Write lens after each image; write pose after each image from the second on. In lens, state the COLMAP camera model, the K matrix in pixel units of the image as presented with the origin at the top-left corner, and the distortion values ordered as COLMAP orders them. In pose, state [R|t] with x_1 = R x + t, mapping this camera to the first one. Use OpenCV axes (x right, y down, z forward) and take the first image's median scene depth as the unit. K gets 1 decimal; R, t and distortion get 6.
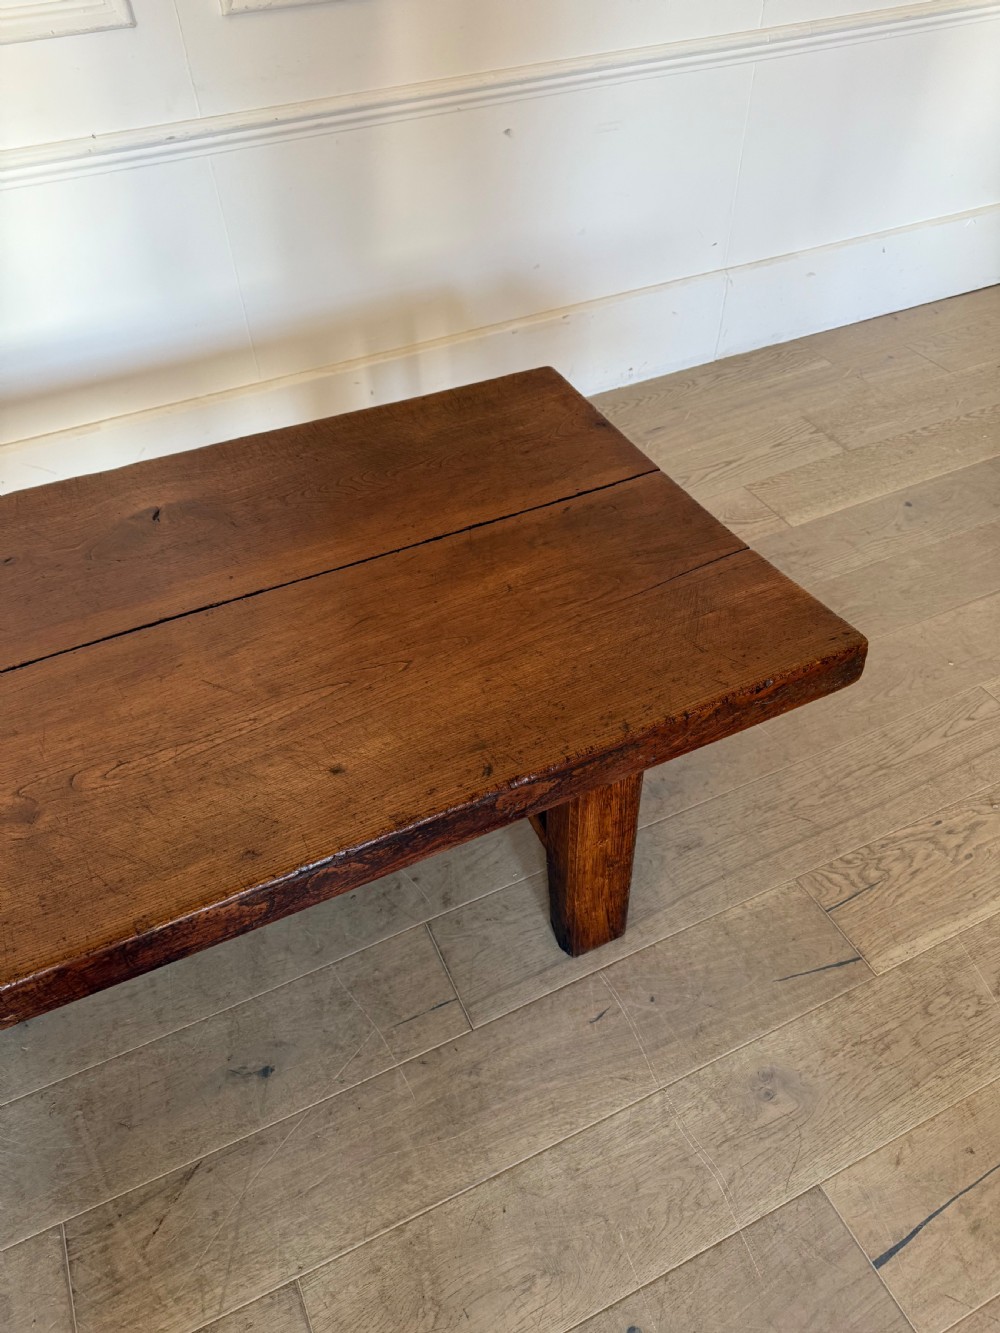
lens RADIAL K [[954.7, 0, 503.0], [0, 954.7, 670.1], [0, 0, 1]] dist [0.041491, -0.051044]
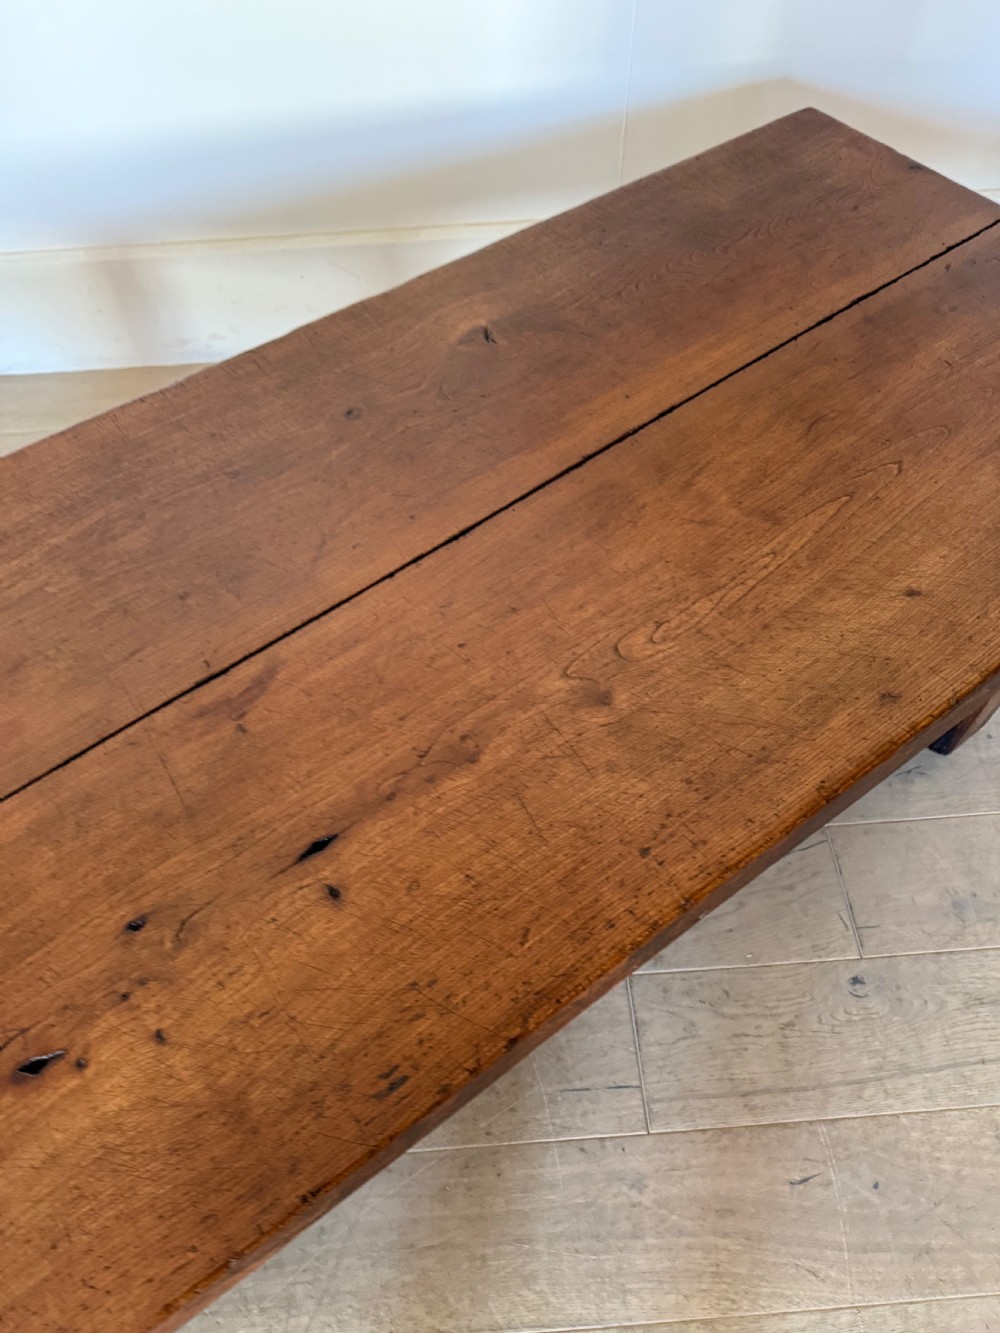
lens RADIAL K [[949.0, 0, 496.7], [0, 949.0, 674.2], [0, 0, 1]] dist [0.034544, -0.053093]
pose [[0.931580, 0.307544, -0.193846, -0.126132], [-0.260296, 0.936519, 0.234899, -0.173930], [0.253783, -0.168370, 0.952495, 0.260425]]
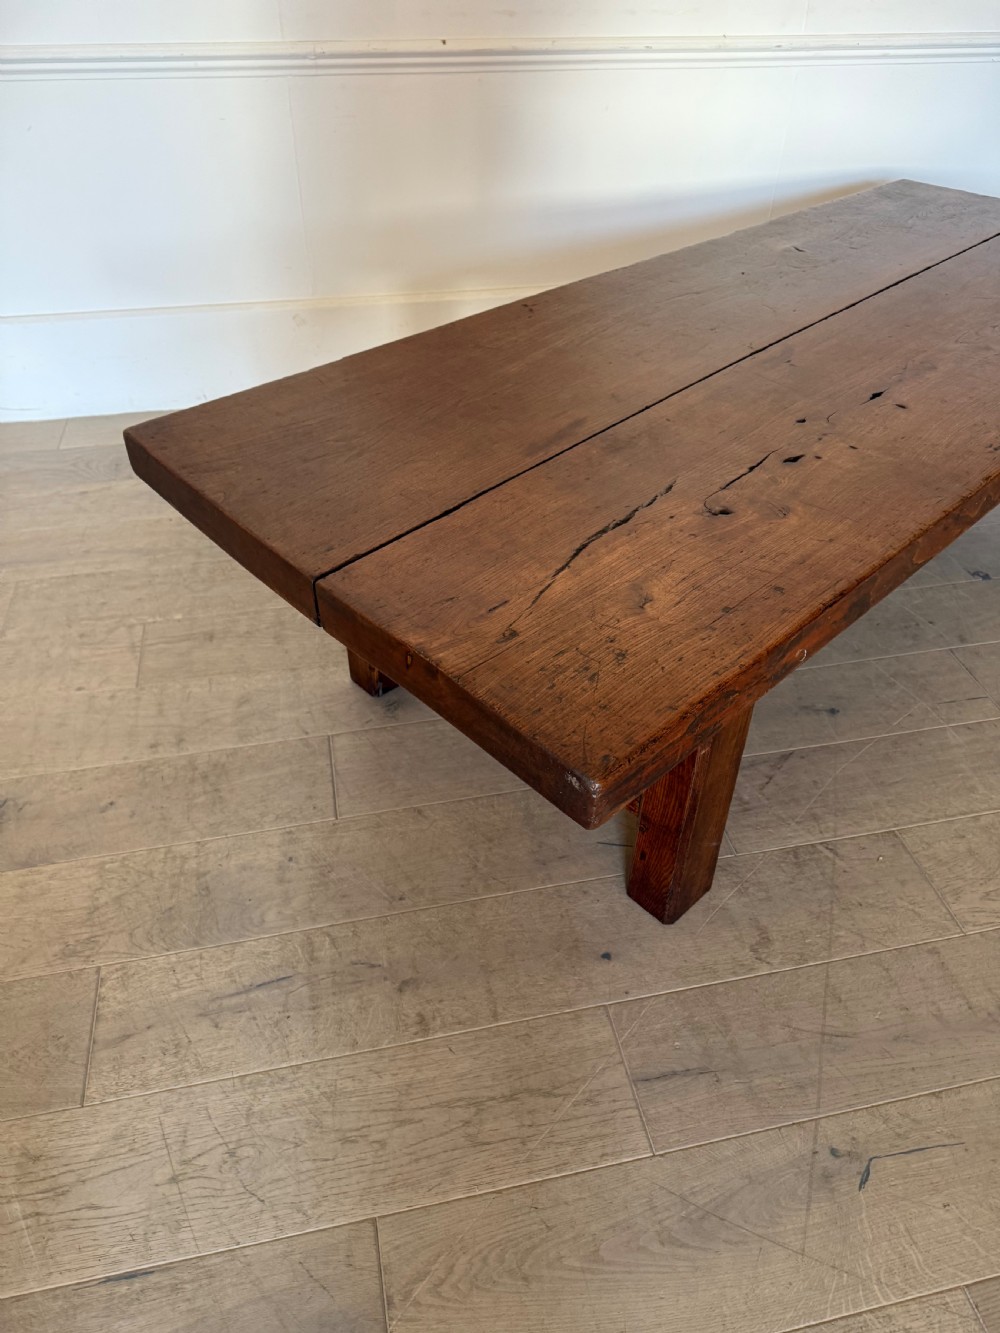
lens RADIAL K [[949.2, 0, 509.3], [0, 949.2, 669.1], [0, 0, 1]] dist [0.078694, -0.129384]
pose [[0.973481, 0.177856, -0.143880, -0.510440], [-0.189564, 0.979216, -0.072121, 0.561444], [0.128062, 0.097483, 0.986964, -0.280437]]
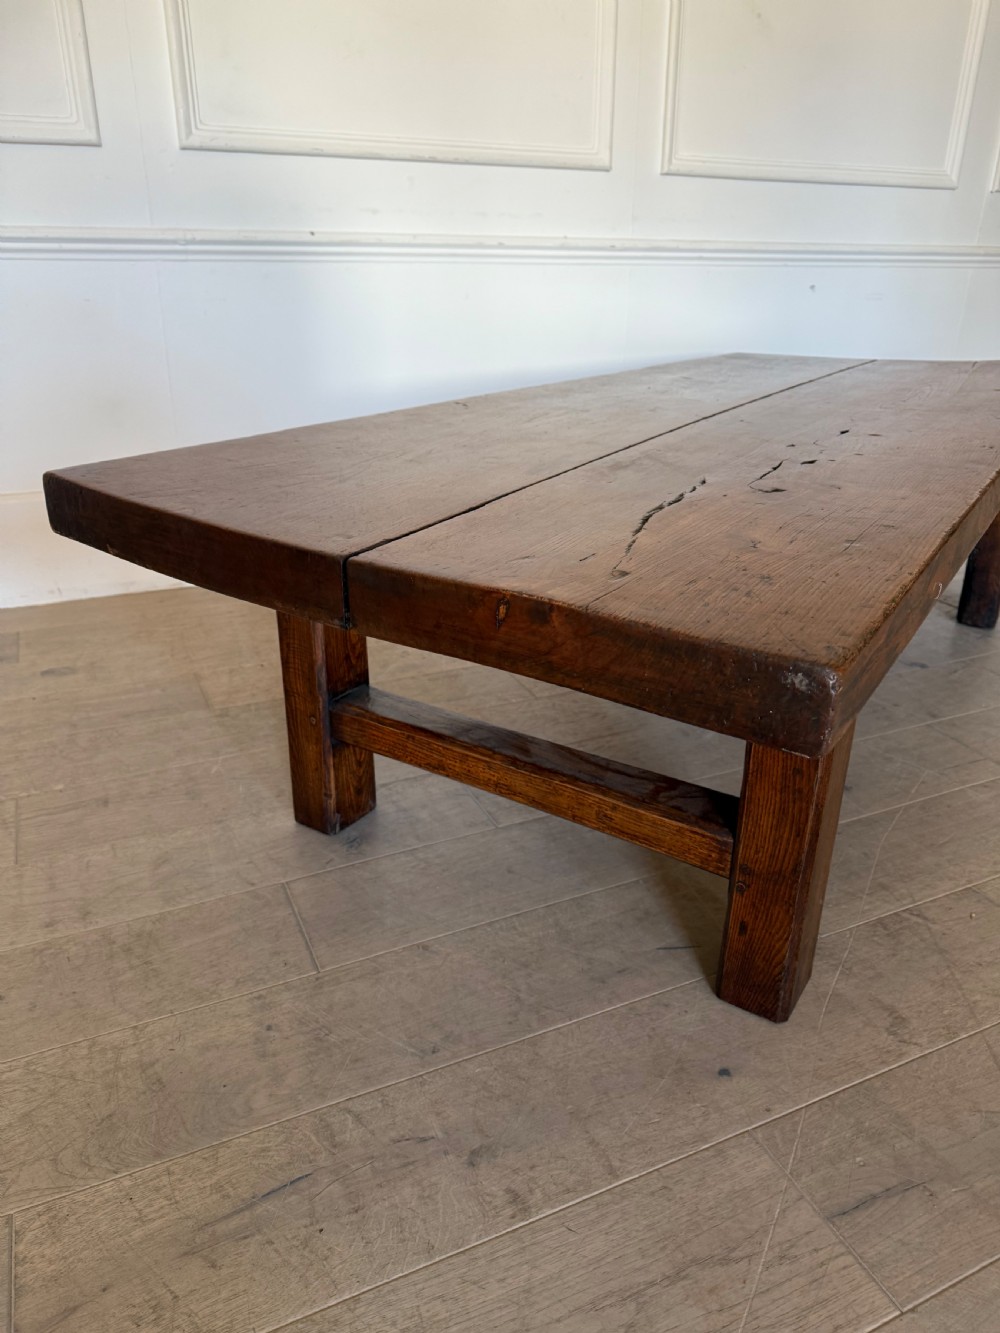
lens RADIAL K [[960.9, 0, 497.2], [0, 960.9, 665.0], [0, 0, 1]] dist [-0.004296, 0.002290]
pose [[0.999191, 0.039674, 0.006525, -0.699222], [-0.034230, 0.924507, -0.379624, 0.760813], [-0.021094, 0.379094, 0.925118, -0.075073]]
